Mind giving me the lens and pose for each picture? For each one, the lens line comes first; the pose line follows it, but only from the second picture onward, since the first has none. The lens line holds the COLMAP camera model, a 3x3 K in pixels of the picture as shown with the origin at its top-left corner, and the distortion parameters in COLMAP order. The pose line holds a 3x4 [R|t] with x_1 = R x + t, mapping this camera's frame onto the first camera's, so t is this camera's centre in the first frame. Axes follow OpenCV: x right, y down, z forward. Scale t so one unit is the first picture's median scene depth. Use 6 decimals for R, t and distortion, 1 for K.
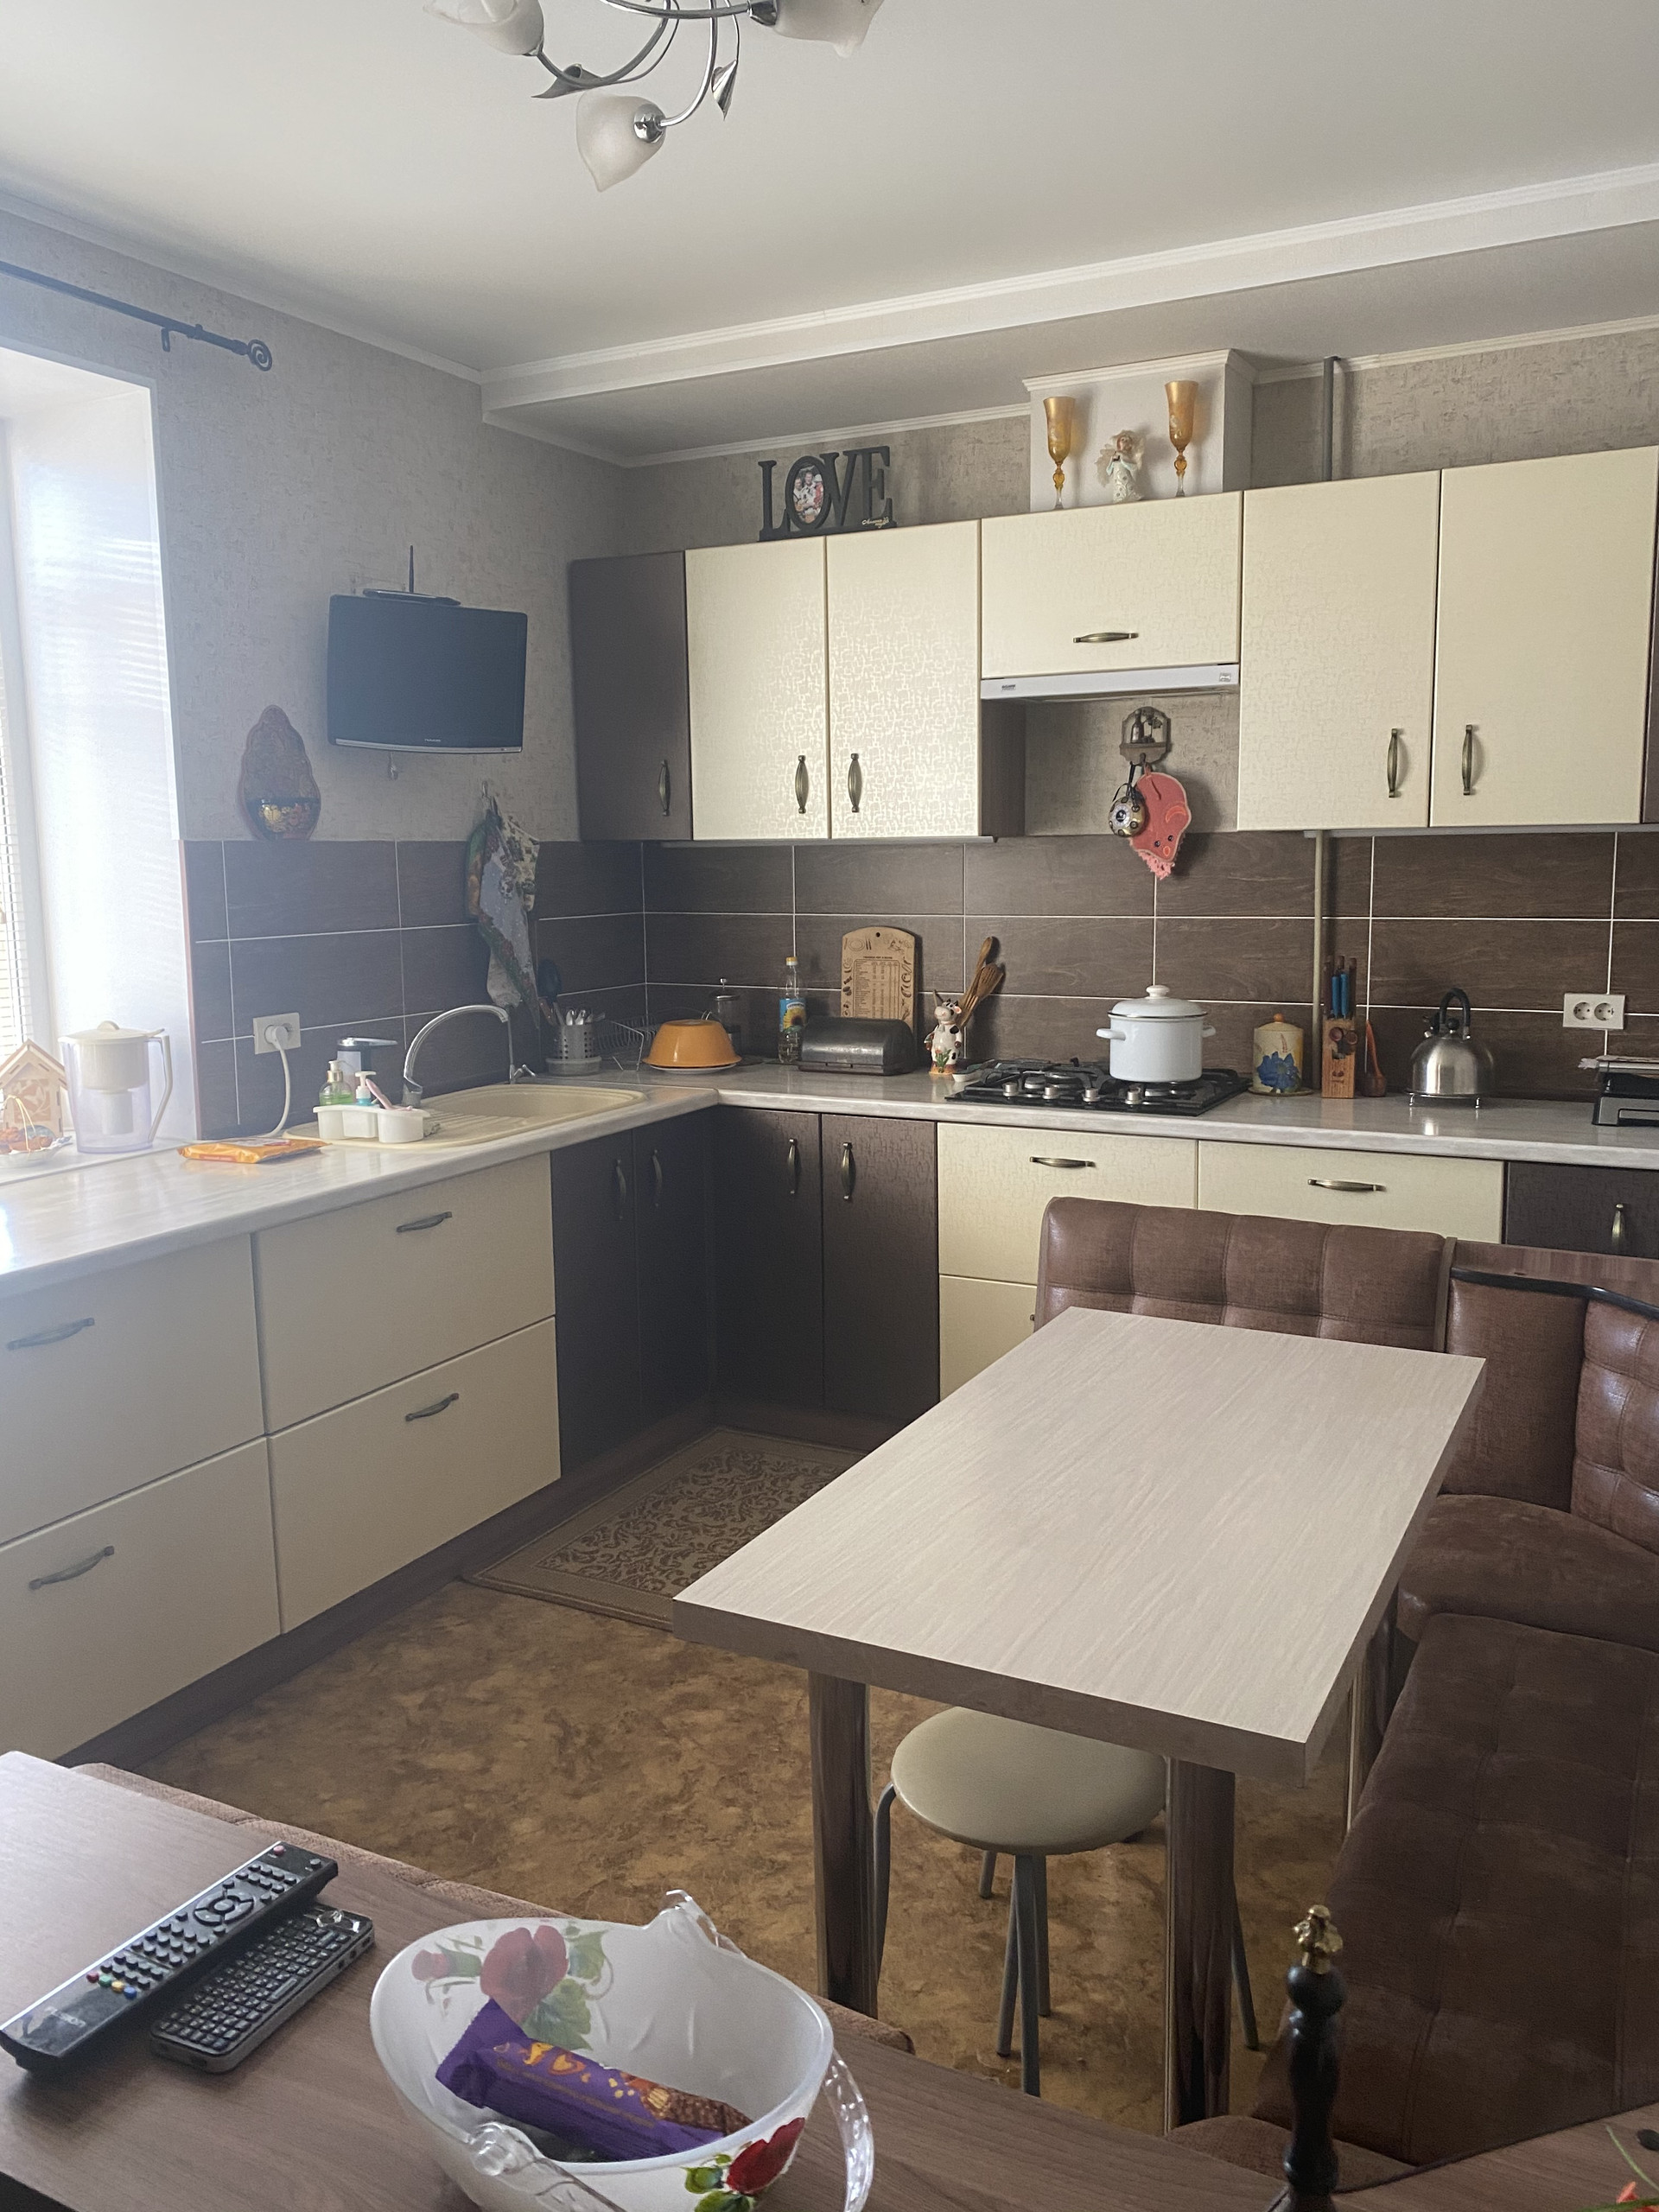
lens RADIAL K [[1685.2, 0, 861.4], [0, 1685.2, 1096.0], [0, 0, 1]] dist [0.053442, -0.111780]
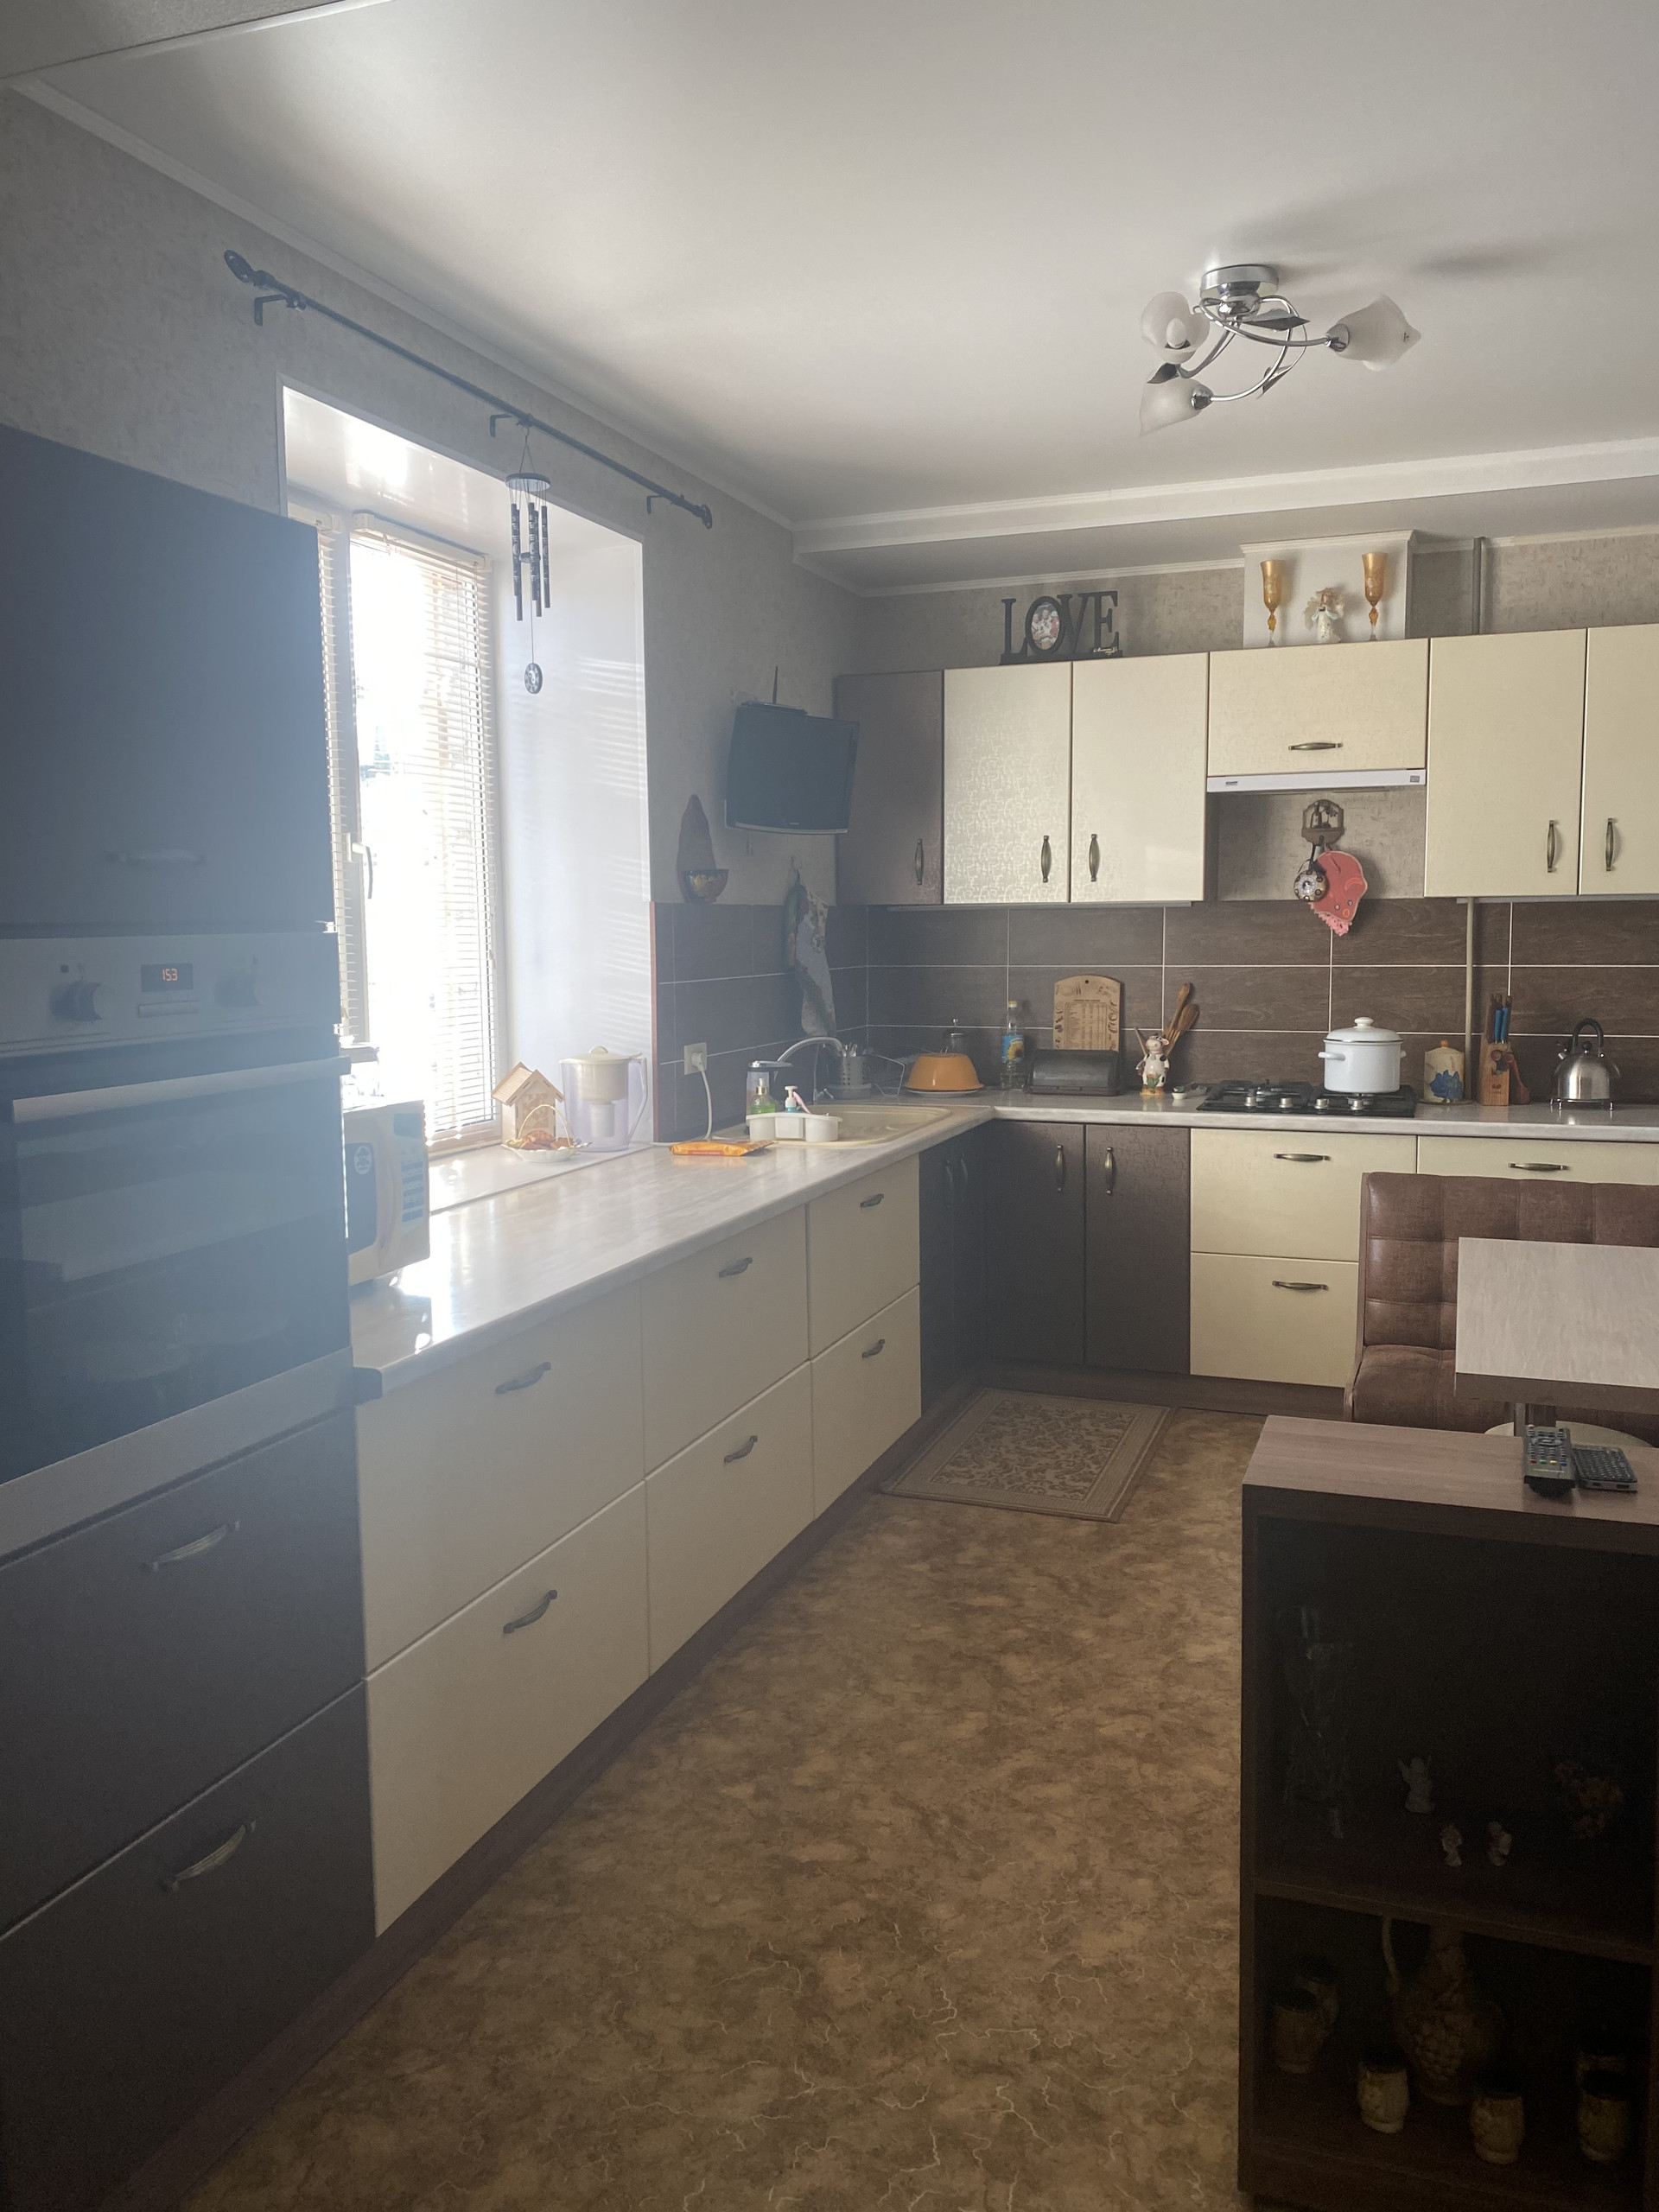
lens RADIAL K [[1702.3, 0, 826.2], [0, 1702.3, 1092.2], [0, 0, 1]] dist [0.013079, -0.017345]
pose [[0.992971, -0.009235, 0.117996, -0.366106], [0.014745, 0.998837, -0.045905, 0.042327], [-0.117435, 0.047322, 0.991952, -0.214691]]
